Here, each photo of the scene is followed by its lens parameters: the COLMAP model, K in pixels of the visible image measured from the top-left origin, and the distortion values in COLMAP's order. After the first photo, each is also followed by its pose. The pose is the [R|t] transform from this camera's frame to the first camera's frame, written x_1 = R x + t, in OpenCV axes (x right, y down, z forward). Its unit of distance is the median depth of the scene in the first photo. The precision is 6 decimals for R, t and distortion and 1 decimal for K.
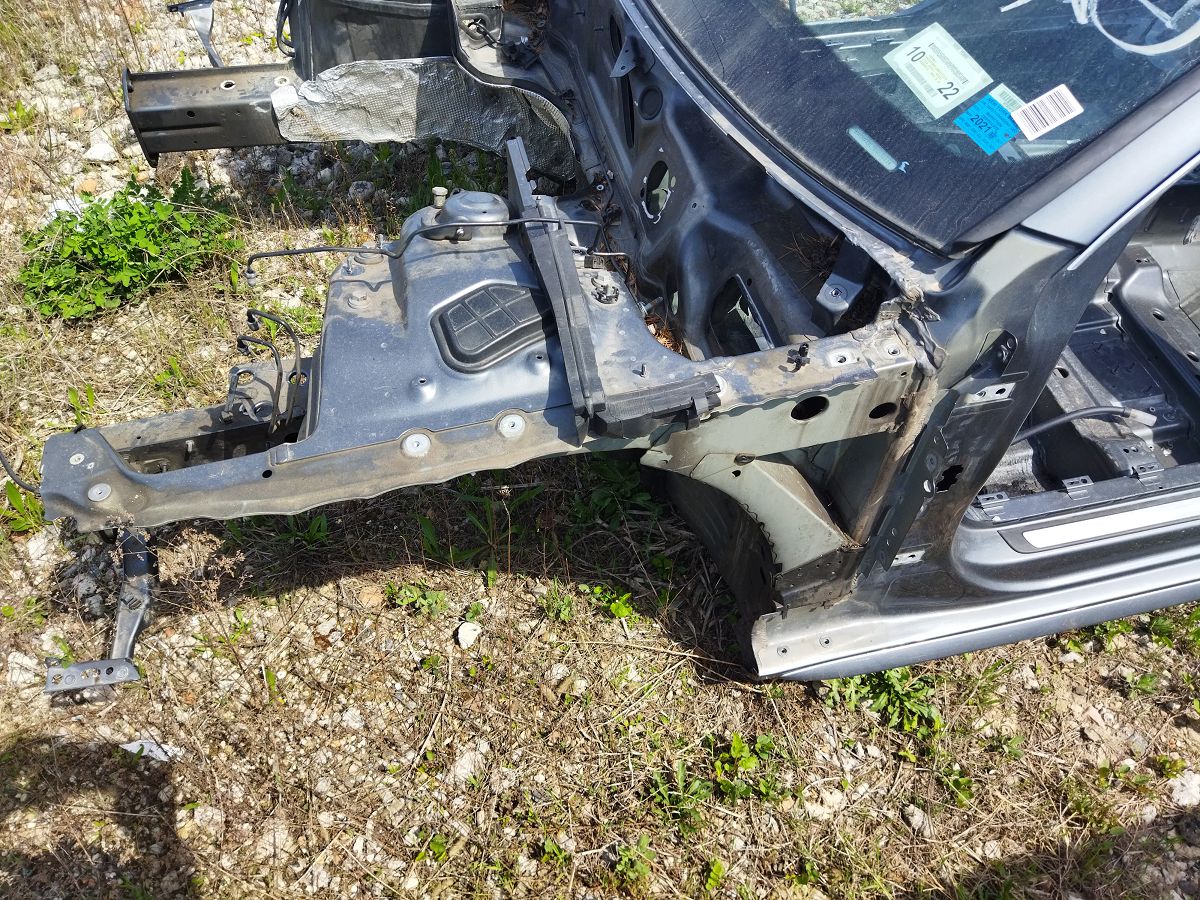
lens RADIAL K [[891.4, 0, 601.5], [0, 891.4, 436.1], [0, 0, 1]] dist [0.102709, -0.156119]
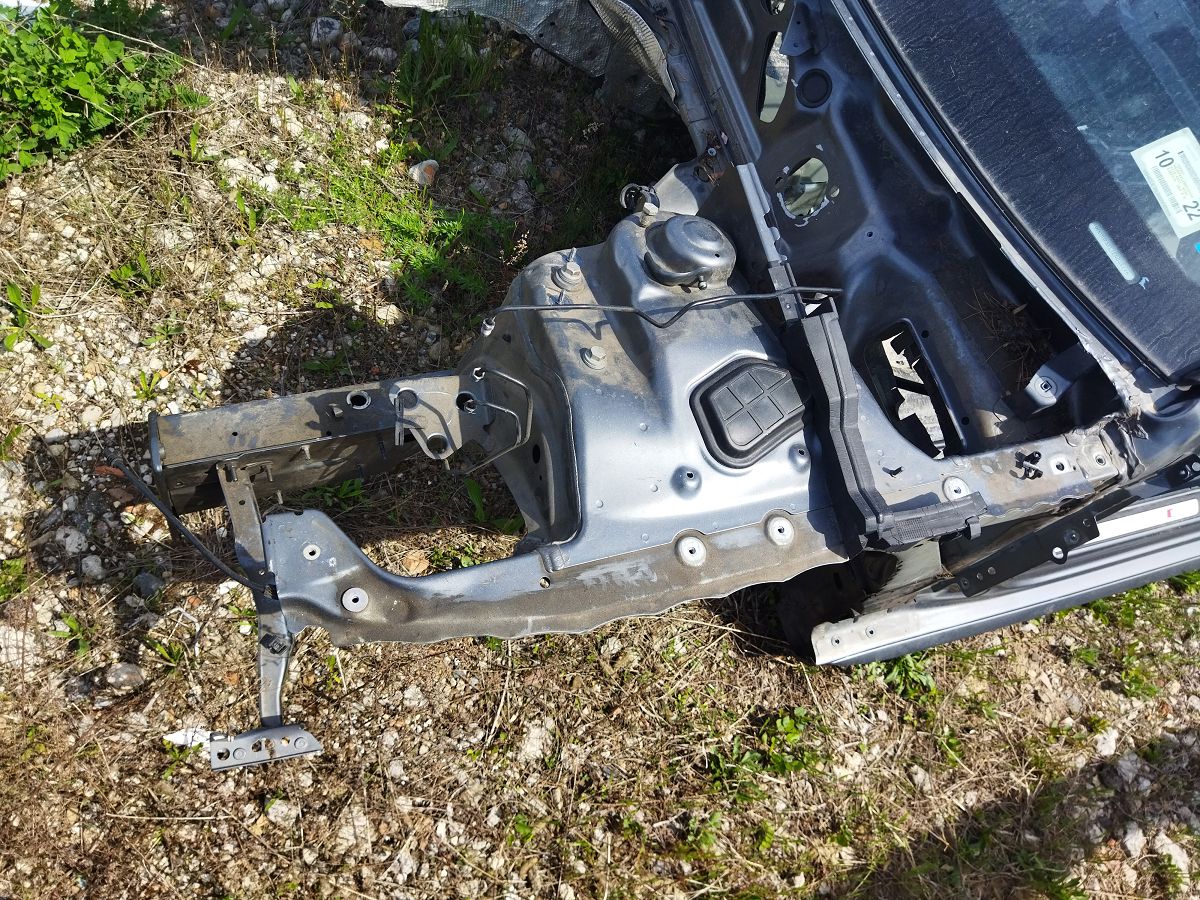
lens RADIAL K [[894.6, 0, 603.7], [0, 894.6, 441.1], [0, 0, 1]] dist [0.102513, -0.159864]
pose [[0.961281, 0.055829, 0.269854, -0.372049], [-0.118158, 0.968181, 0.220601, -0.200436], [-0.248951, -0.243945, 0.937291, 0.107603]]
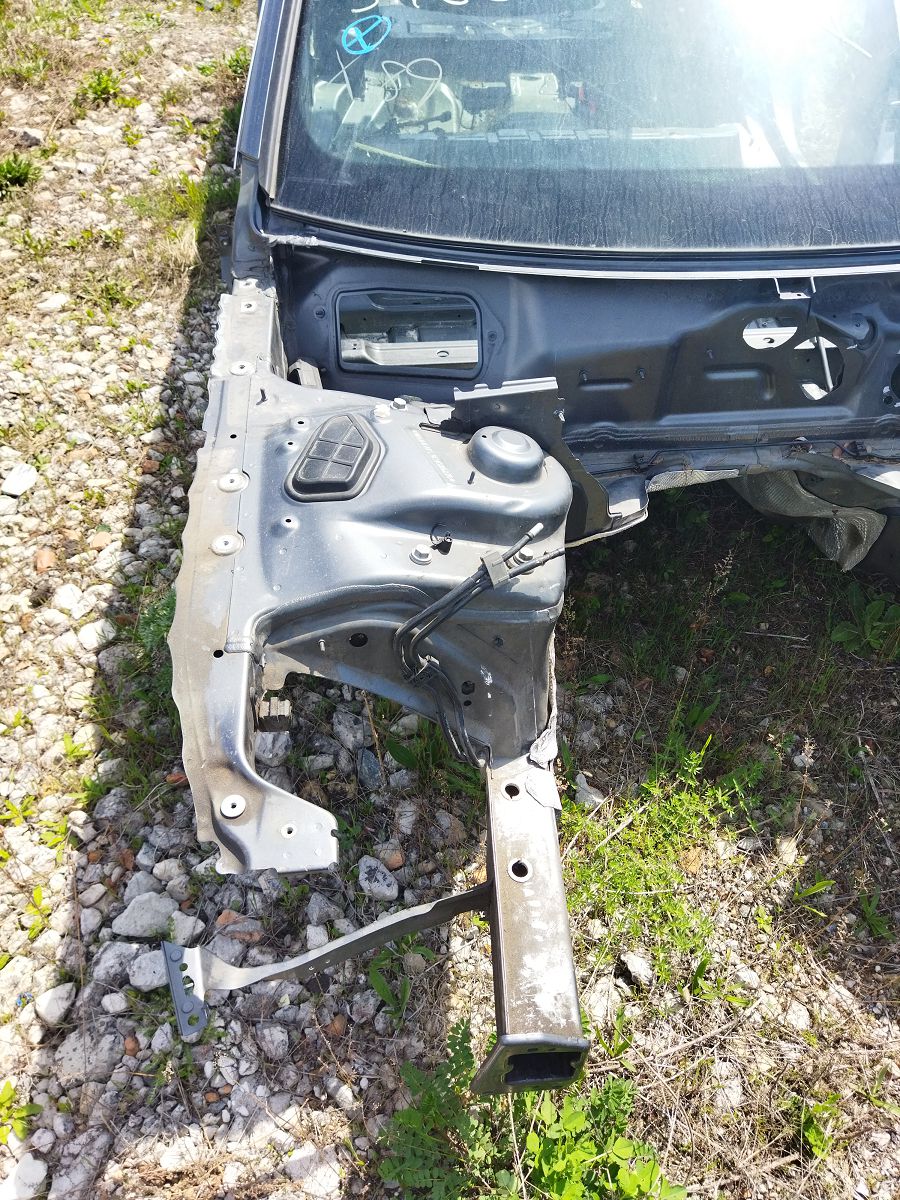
lens RADIAL K [[891.4, 0, 450.0], [0, 891.4, 600.0], [0, 0, 1]] dist [0.102709, -0.156119]
pose [[0.132283, -0.747761, 0.650657, -0.872386], [0.768038, 0.492283, 0.409603, -0.981095], [-0.626593, 0.445546, 0.639430, 0.771767]]
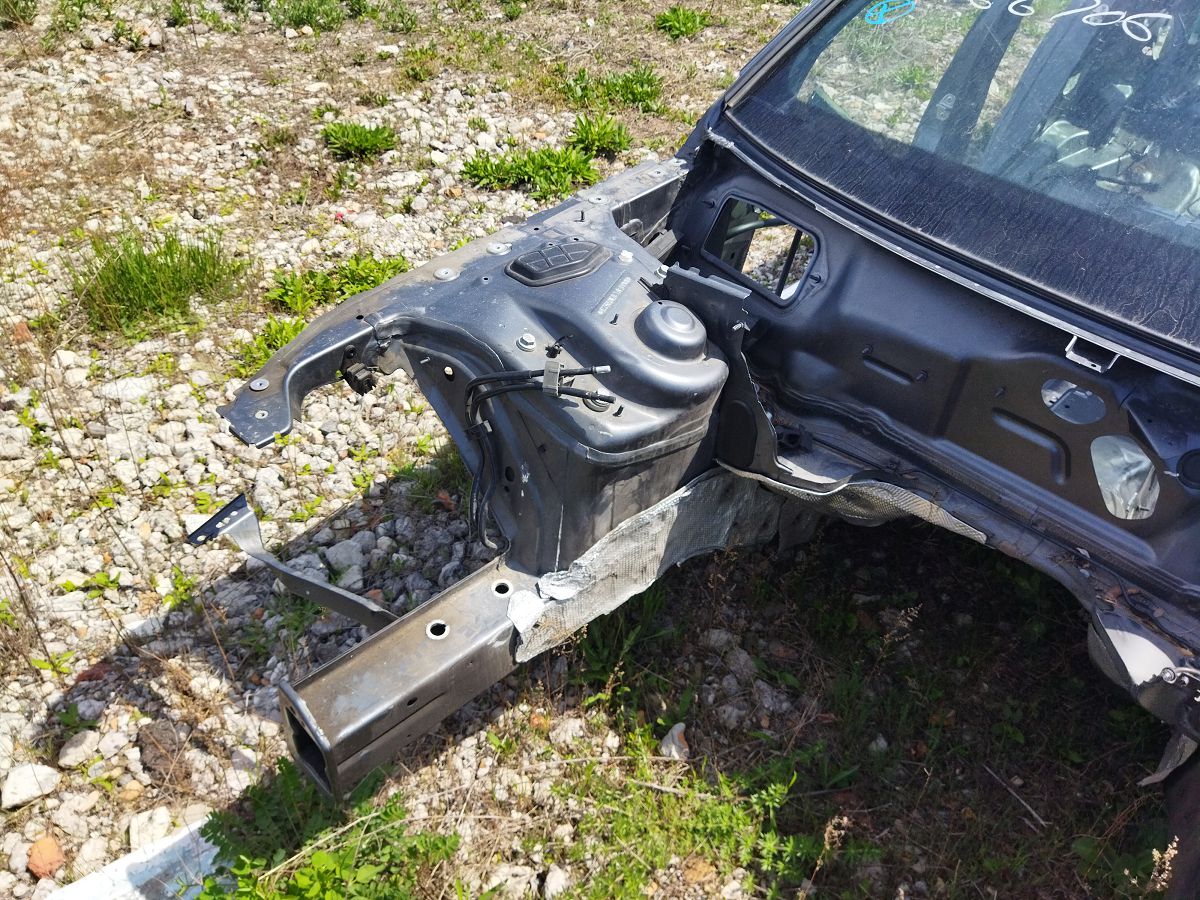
lens RADIAL K [[894.6, 0, 603.7], [0, 894.6, 441.1], [0, 0, 1]] dist [0.102513, -0.159864]
pose [[0.833722, -0.332671, 0.440725, -0.720200], [0.407527, 0.909268, -0.084581, -0.531191], [-0.372599, 0.250124, 0.893649, 0.468801]]
